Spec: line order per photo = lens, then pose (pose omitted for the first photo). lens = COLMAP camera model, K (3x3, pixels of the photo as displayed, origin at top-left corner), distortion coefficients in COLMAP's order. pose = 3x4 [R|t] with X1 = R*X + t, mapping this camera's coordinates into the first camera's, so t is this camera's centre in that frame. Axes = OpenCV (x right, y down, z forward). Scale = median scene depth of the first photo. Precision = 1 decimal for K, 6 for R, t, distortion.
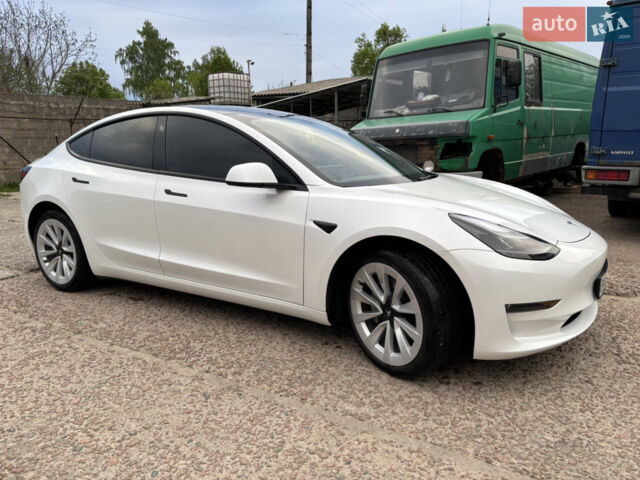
lens RADIAL K [[470.6, 0, 320.0], [0, 470.6, 240.0], [0, 0, 1]] dist [0.034964, -0.040290]
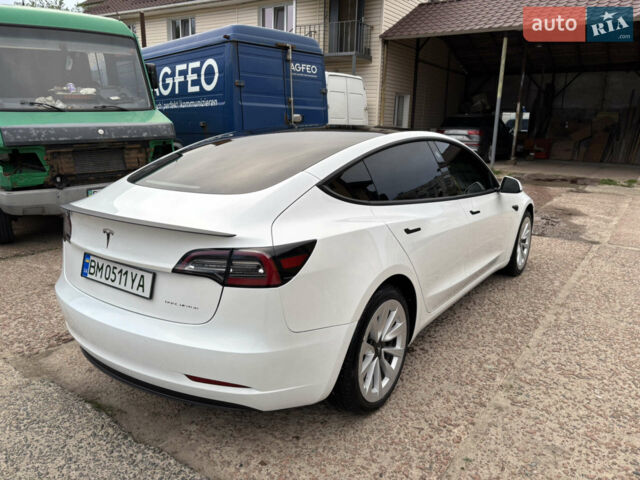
lens RADIAL K [[470.6, 0, 320.0], [0, 470.6, 240.0], [0, 0, 1]] dist [0.034964, -0.040290]
pose [[0.076228, -0.229190, 0.970392, -0.662142], [0.183423, 0.959838, 0.212289, -0.157161], [-0.980074, 0.161810, 0.115205, 0.567379]]
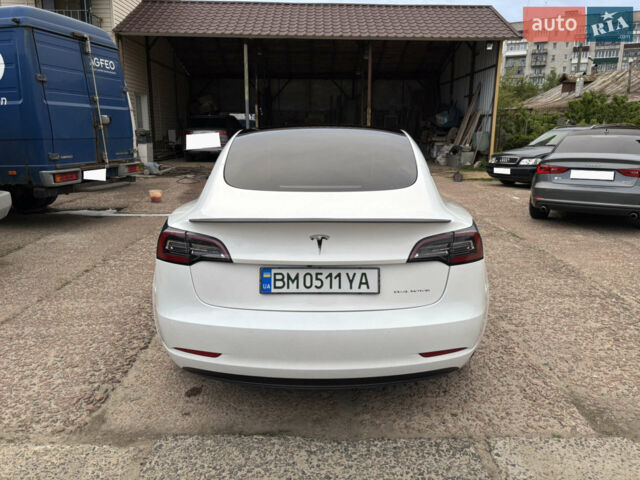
lens RADIAL K [[470.6, 0, 320.0], [0, 470.6, 240.0], [0, 0, 1]] dist [0.034964, -0.040290]
pose [[-0.495887, -0.194579, 0.846307, -0.625934], [0.176527, 0.931637, 0.317632, -0.216349], [-0.850256, 0.306906, -0.427638, 0.869526]]
